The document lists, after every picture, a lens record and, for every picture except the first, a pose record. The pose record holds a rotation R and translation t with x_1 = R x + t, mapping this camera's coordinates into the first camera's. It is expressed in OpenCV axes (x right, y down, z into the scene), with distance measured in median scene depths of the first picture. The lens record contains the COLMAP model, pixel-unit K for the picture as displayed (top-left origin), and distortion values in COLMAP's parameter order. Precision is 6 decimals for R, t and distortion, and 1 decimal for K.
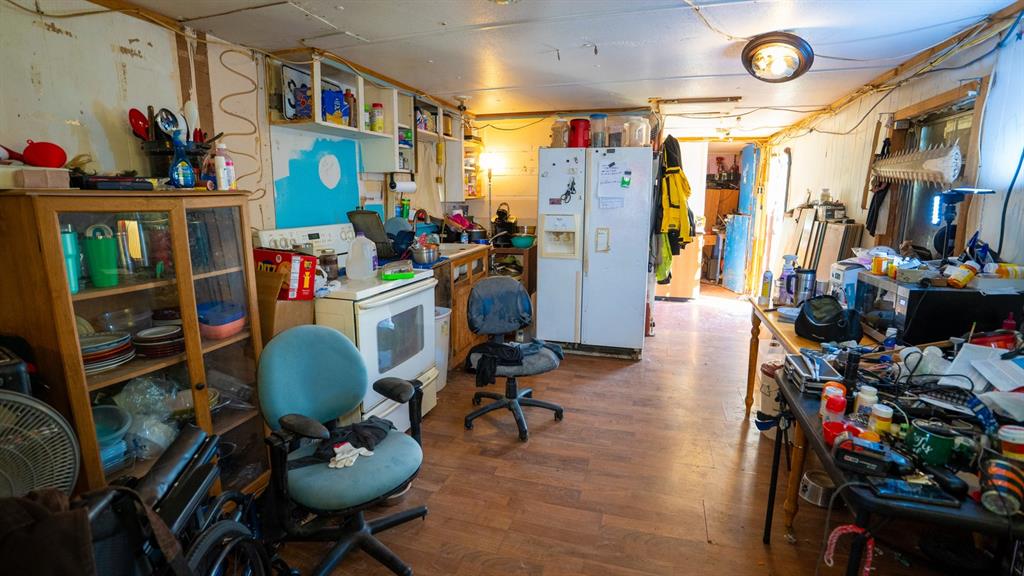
lens RADIAL K [[475.8, 0, 510.8], [0, 475.8, 283.0], [0, 0, 1]] dist [-0.085592, 0.036081]
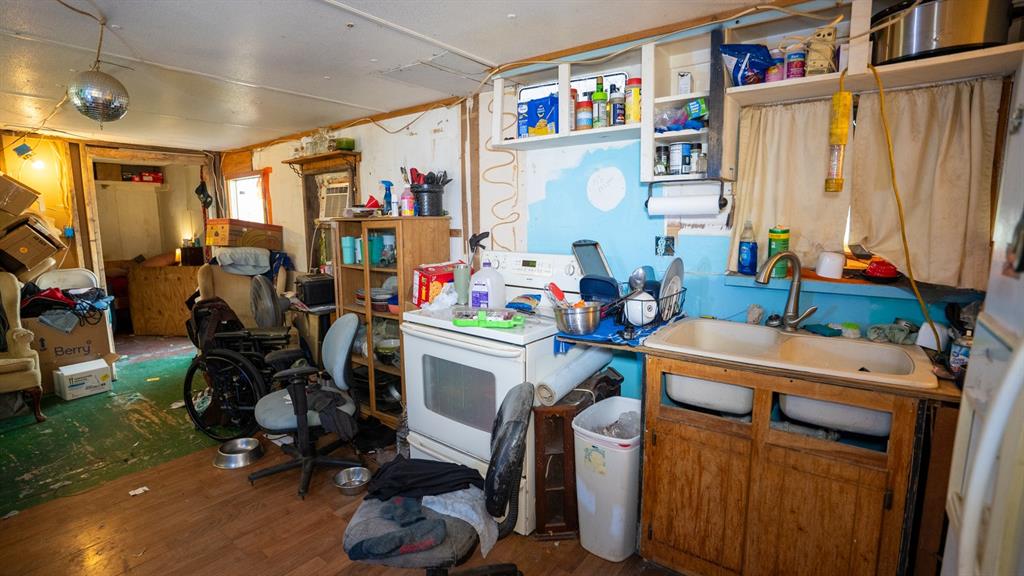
lens RADIAL K [[475.8, 0, 510.8], [0, 475.8, 283.0], [0, 0, 1]] dist [-0.085592, 0.036081]
pose [[-0.342369, 0.130731, -0.930426, 0.504482], [-0.163761, 0.966812, 0.196103, -0.257147], [0.925184, 0.219507, -0.309598, 1.352220]]
